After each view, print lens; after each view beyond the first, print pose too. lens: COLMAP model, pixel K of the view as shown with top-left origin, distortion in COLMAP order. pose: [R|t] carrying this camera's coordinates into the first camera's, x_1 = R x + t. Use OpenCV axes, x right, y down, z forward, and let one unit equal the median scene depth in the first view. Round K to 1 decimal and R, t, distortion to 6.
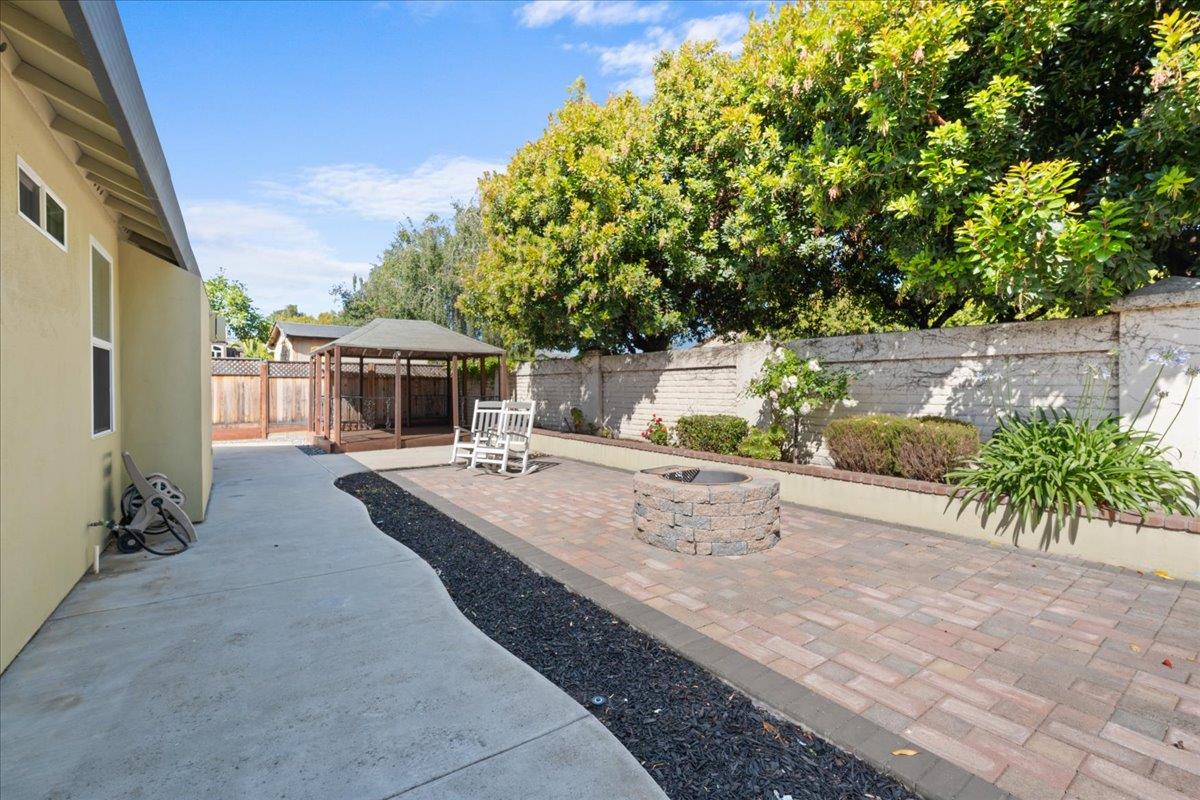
lens RADIAL K [[527.4, 0, 604.7], [0, 527.4, 380.4], [0, 0, 1]] dist [-0.009295, -0.000006]
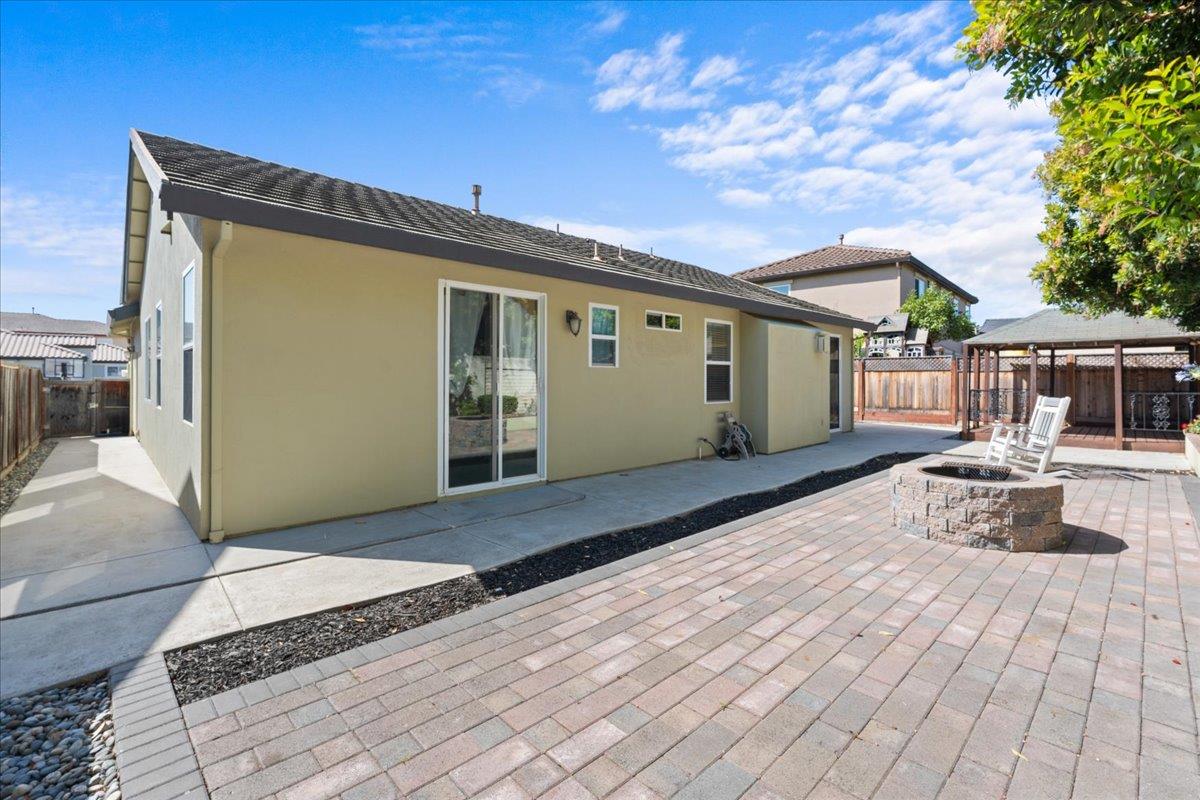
lens RADIAL K [[527.4, 0, 604.7], [0, 527.4, 380.4], [0, 0, 1]] dist [-0.009295, -0.000006]
pose [[0.162687, 0.006882, -0.986654, 1.171882], [0.012492, 0.999881, 0.009034, -0.022724], [0.986599, -0.013795, 0.162582, 0.140818]]
